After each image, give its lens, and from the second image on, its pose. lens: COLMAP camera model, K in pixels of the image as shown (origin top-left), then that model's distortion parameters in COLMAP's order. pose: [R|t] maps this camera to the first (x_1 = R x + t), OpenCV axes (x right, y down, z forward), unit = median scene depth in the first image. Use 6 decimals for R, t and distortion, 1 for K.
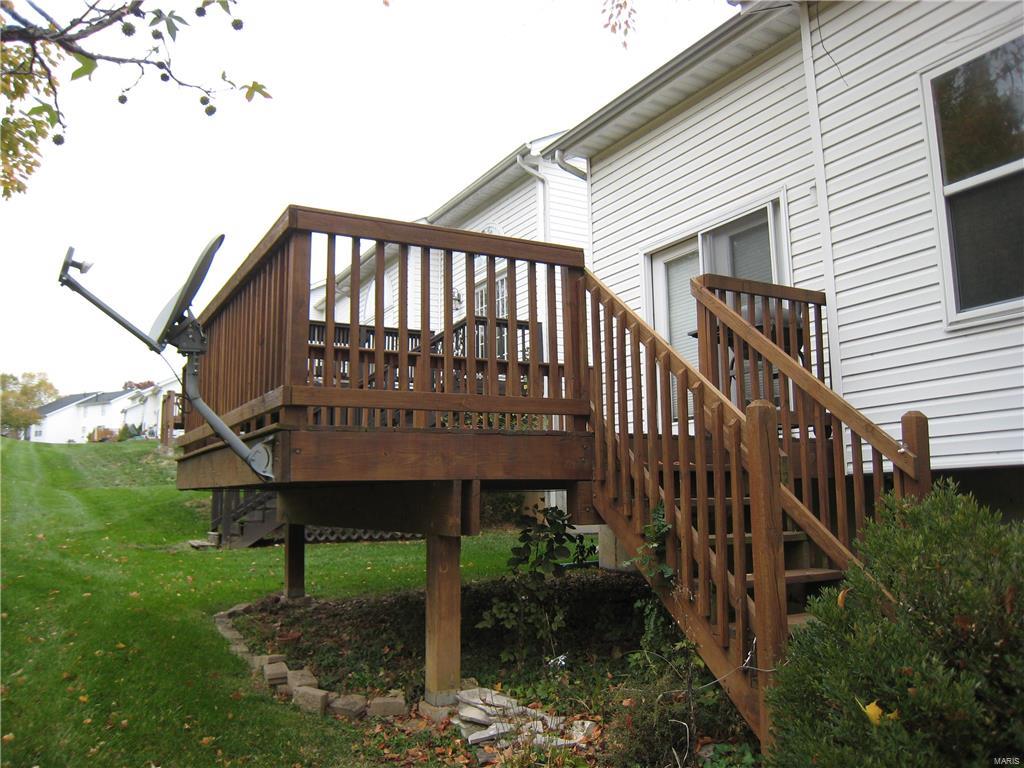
lens RADIAL K [[850.8, 0, 512.3], [0, 850.8, 384.9], [0, 0, 1]] dist [-0.108394, 0.004226]
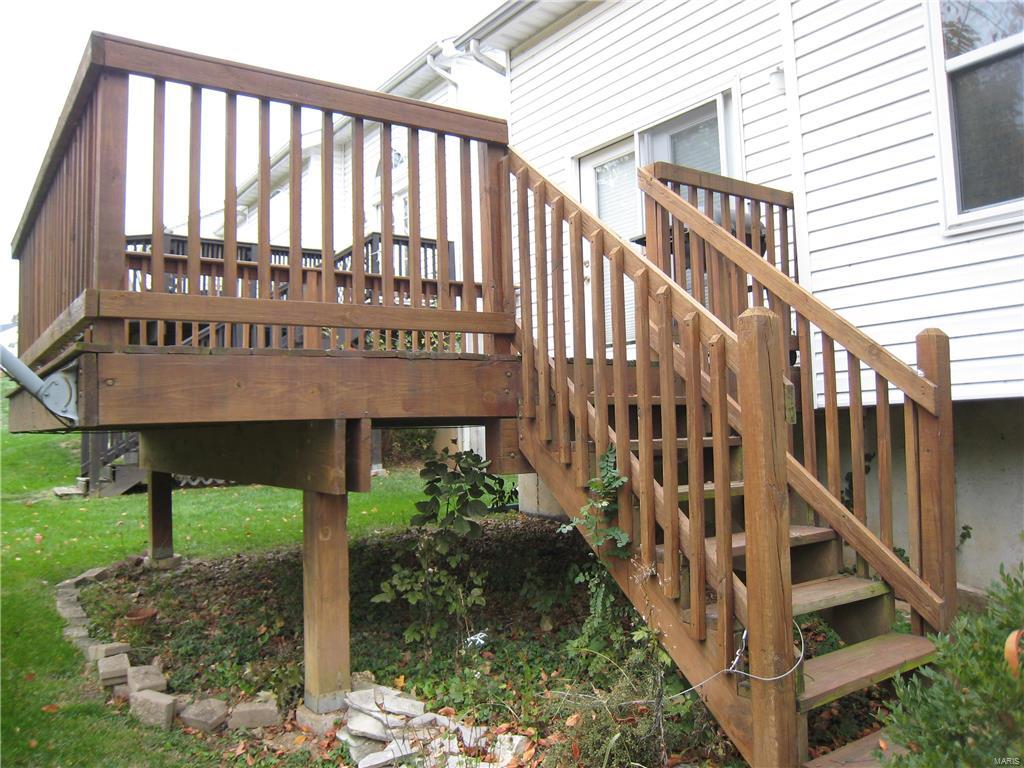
lens RADIAL K [[844.9, 0, 532.0], [0, 844.9, 383.8], [0, 0, 1]] dist [-0.109307, 0.009261]
pose [[0.992076, -0.005989, 0.125498, 0.009357], [-0.003841, 0.996951, 0.077941, 0.020593], [-0.125582, -0.077805, 0.989028, 0.227454]]
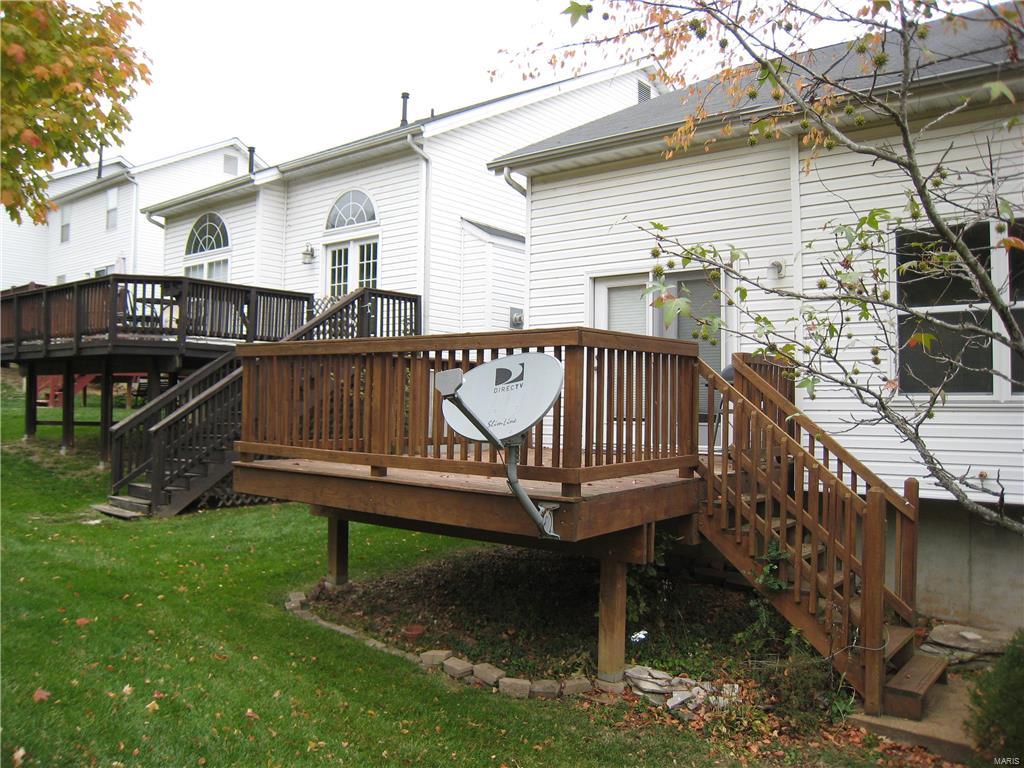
lens RADIAL K [[850.8, 0, 512.3], [0, 850.8, 384.9], [0, 0, 1]] dist [-0.108394, 0.004226]
pose [[0.922262, 0.031711, 0.385262, -0.720322], [-0.077039, 0.991715, 0.102794, -0.213201], [-0.378810, -0.124483, 0.917064, -0.135360]]
